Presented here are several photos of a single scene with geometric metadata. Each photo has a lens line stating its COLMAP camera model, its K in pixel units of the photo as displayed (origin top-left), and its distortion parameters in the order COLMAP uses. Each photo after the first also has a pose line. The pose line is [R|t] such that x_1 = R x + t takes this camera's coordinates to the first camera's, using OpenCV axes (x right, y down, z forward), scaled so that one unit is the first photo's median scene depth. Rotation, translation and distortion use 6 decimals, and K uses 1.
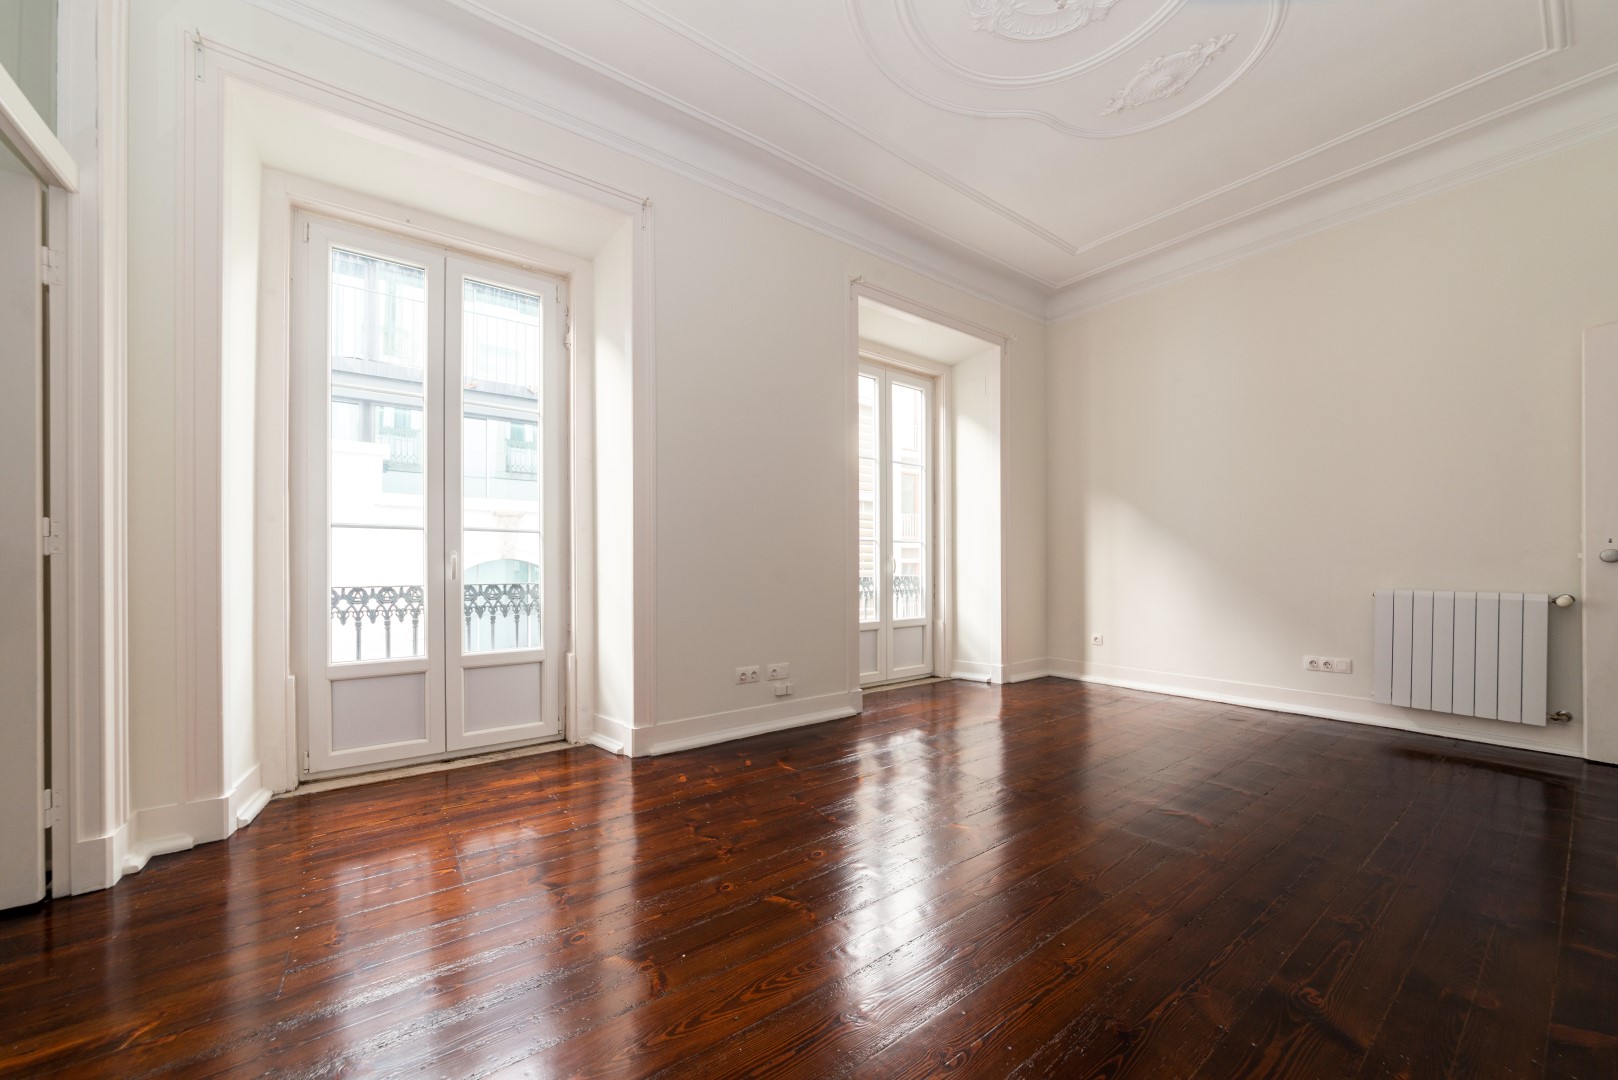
lens RADIAL K [[582.3, 0, 795.3], [0, 582.3, 554.2], [0, 0, 1]] dist [-0.002576, 0.000112]
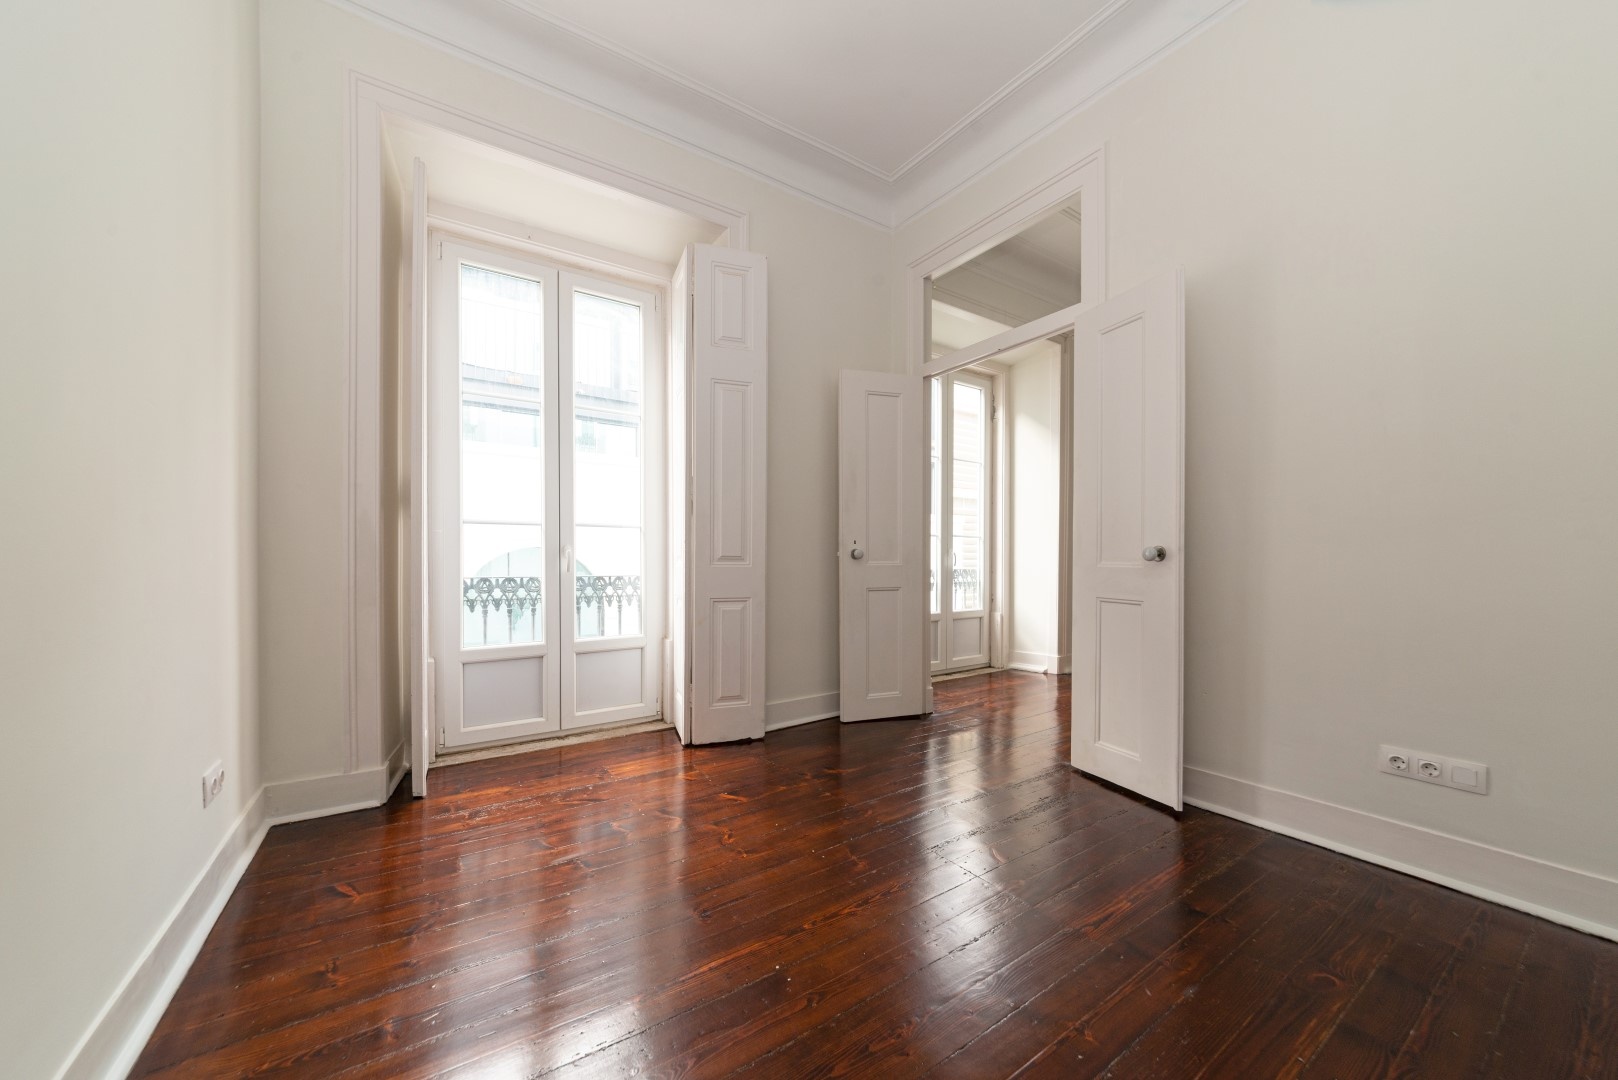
lens RADIAL K [[582.3, 0, 821.1], [0, 582.3, 556.5], [0, 0, 1]] dist [-0.002576, 0.000112]
pose [[0.999885, 0.001858, -0.015036, -0.097955], [-0.001624, 0.999877, 0.015622, -0.001363], [0.015064, -0.015596, 0.999765, -0.071624]]
